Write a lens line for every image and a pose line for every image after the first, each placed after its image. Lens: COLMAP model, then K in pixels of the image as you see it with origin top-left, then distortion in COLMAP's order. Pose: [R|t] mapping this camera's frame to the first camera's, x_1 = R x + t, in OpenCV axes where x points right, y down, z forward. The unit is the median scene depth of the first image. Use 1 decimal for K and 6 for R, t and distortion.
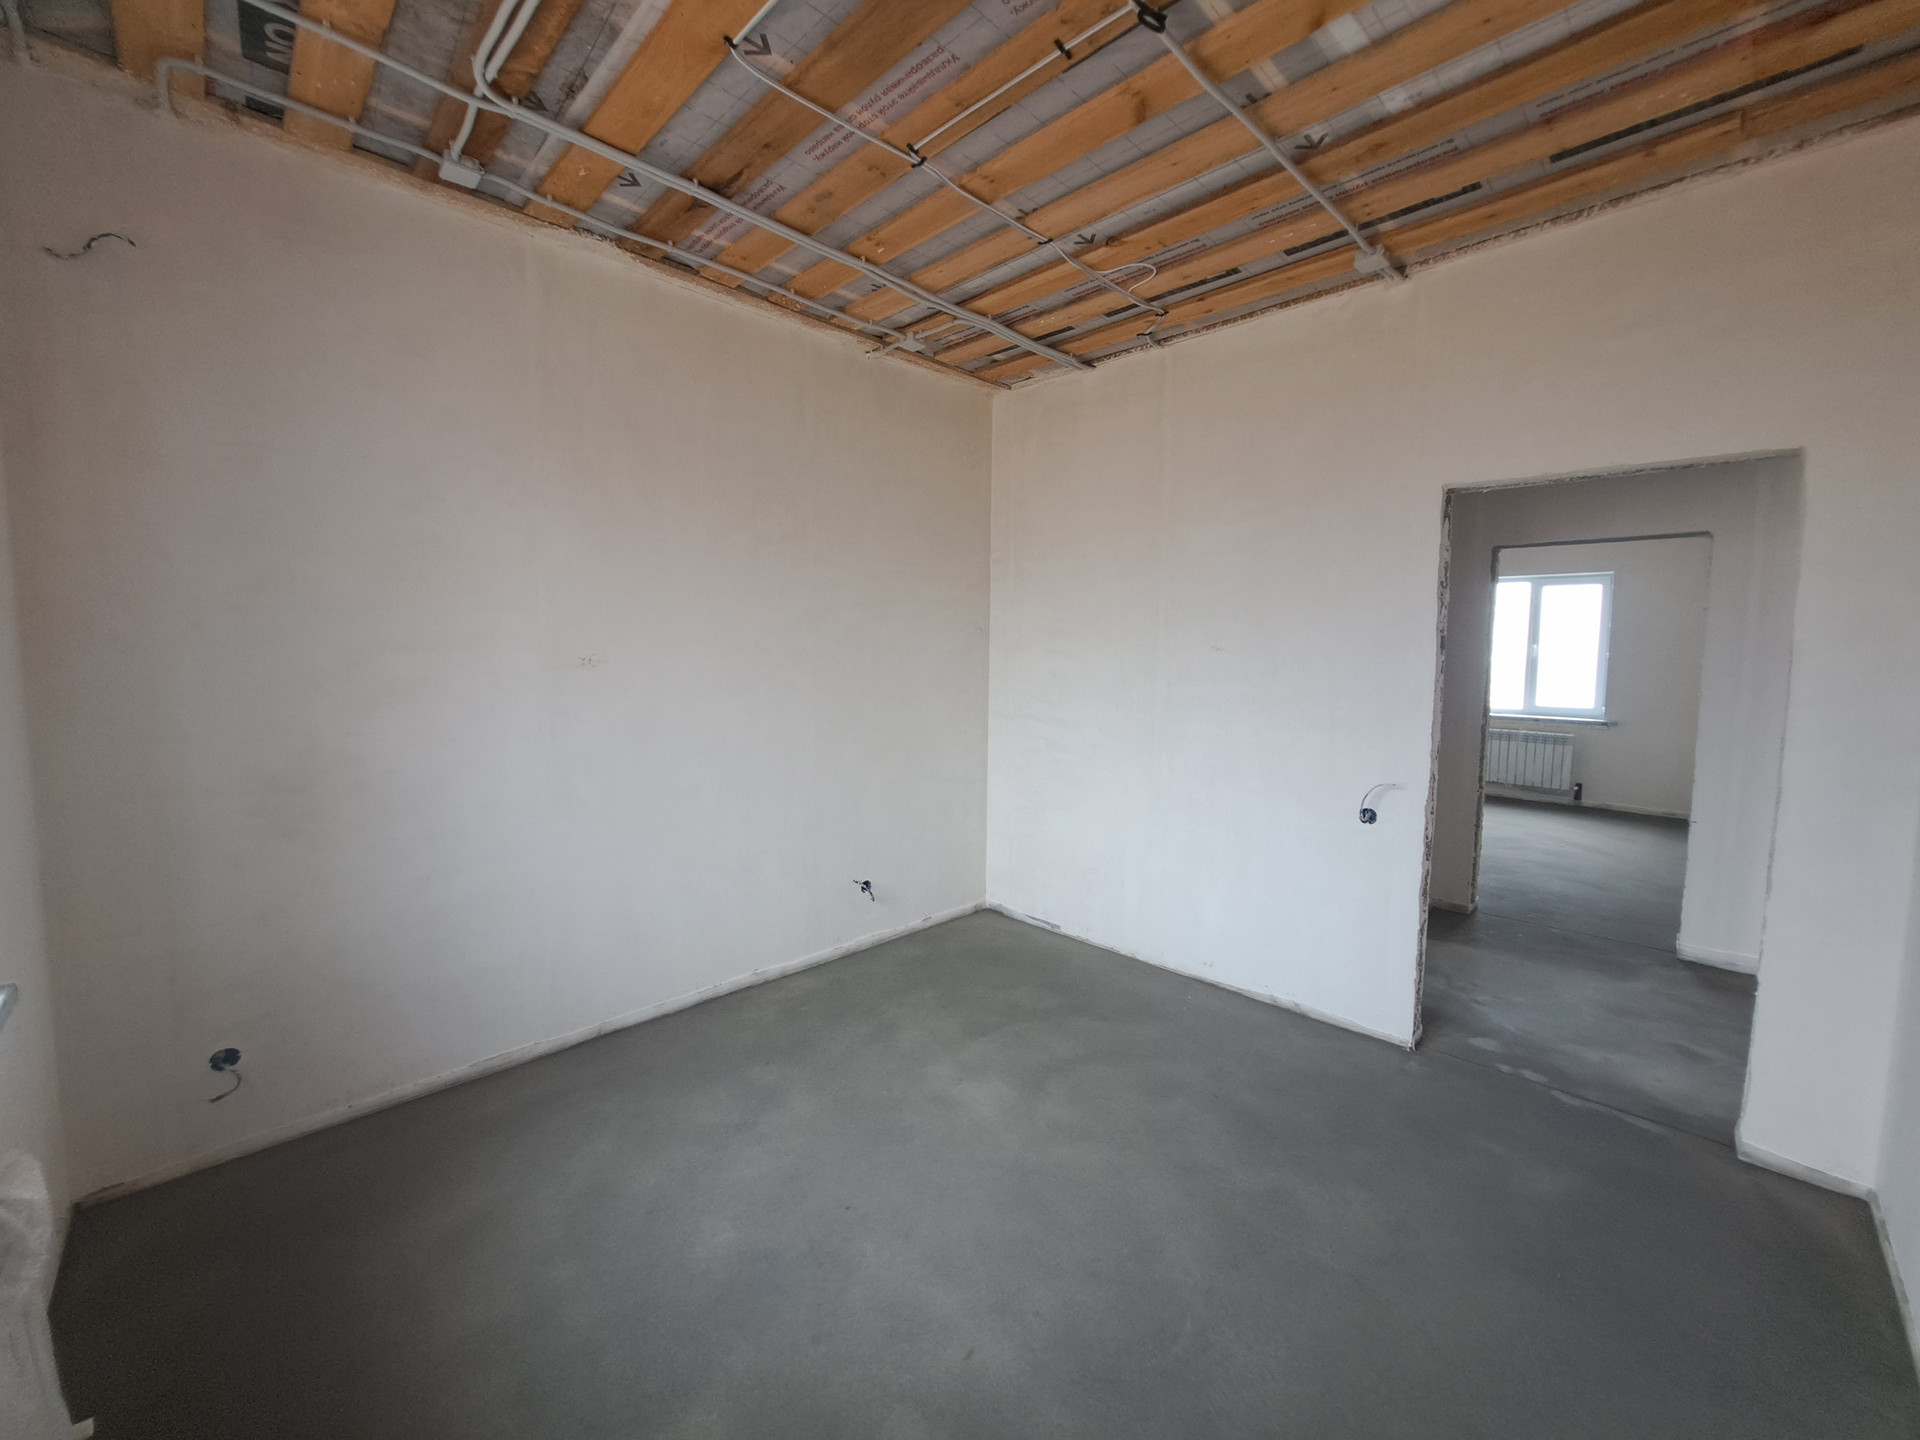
lens RADIAL K [[766.0, 0, 933.1], [0, 766.0, 710.9], [0, 0, 1]] dist [-0.016188, 0.001171]
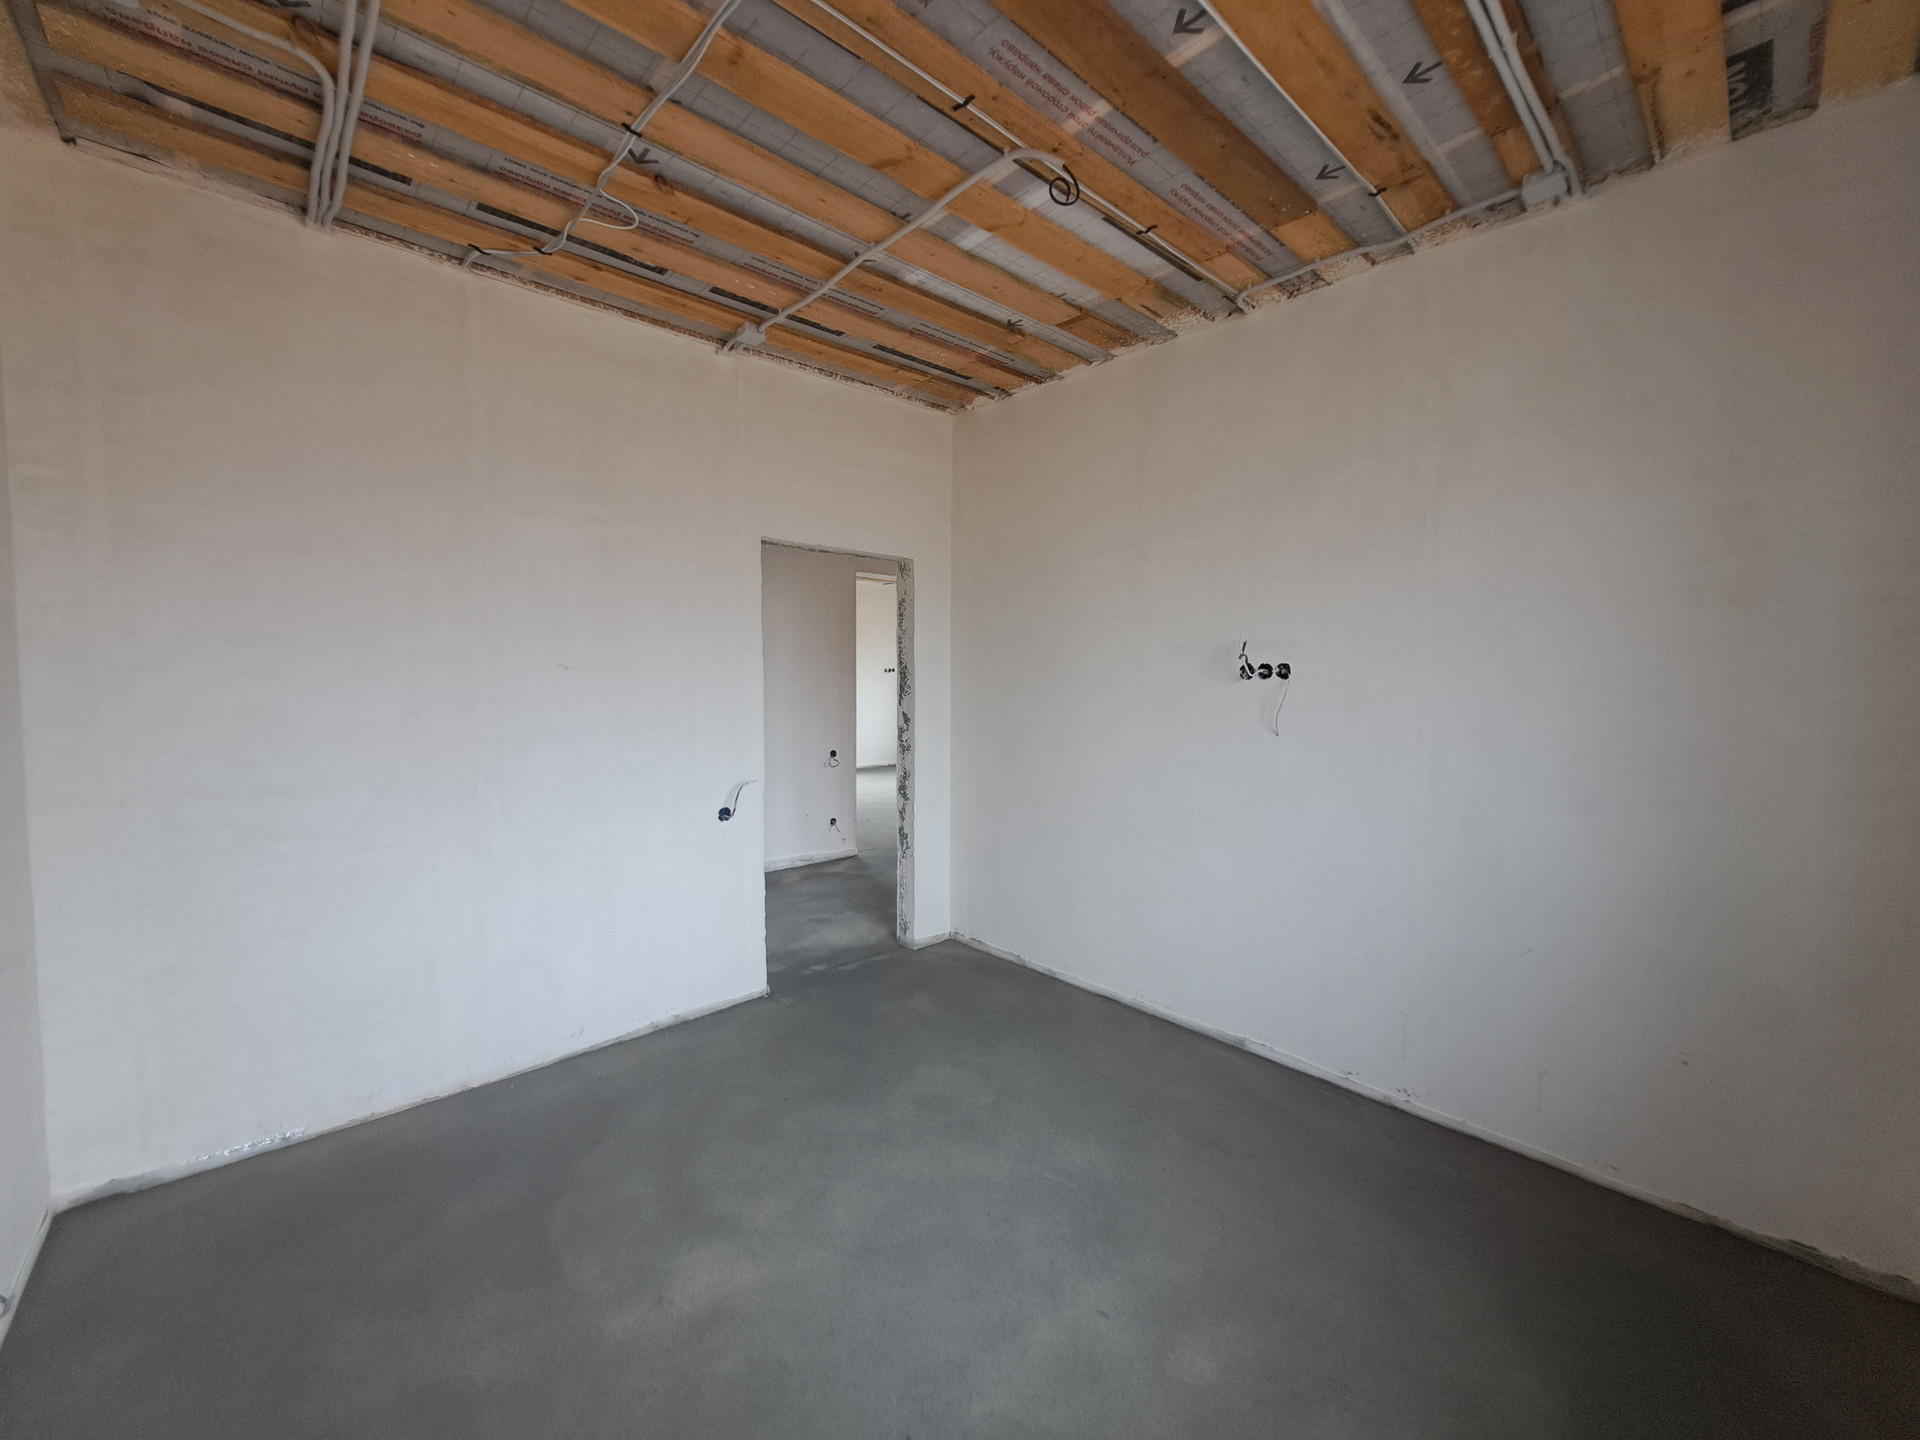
lens RADIAL K [[766.0, 0, 963.9], [0, 766.0, 724.0], [0, 0, 1]] dist [-0.016188, 0.001171]
pose [[0.011374, -0.081274, 0.996627, -0.600360], [0.076212, 0.993863, 0.080178, -0.068222], [-0.997027, 0.075043, 0.017498, 0.667973]]
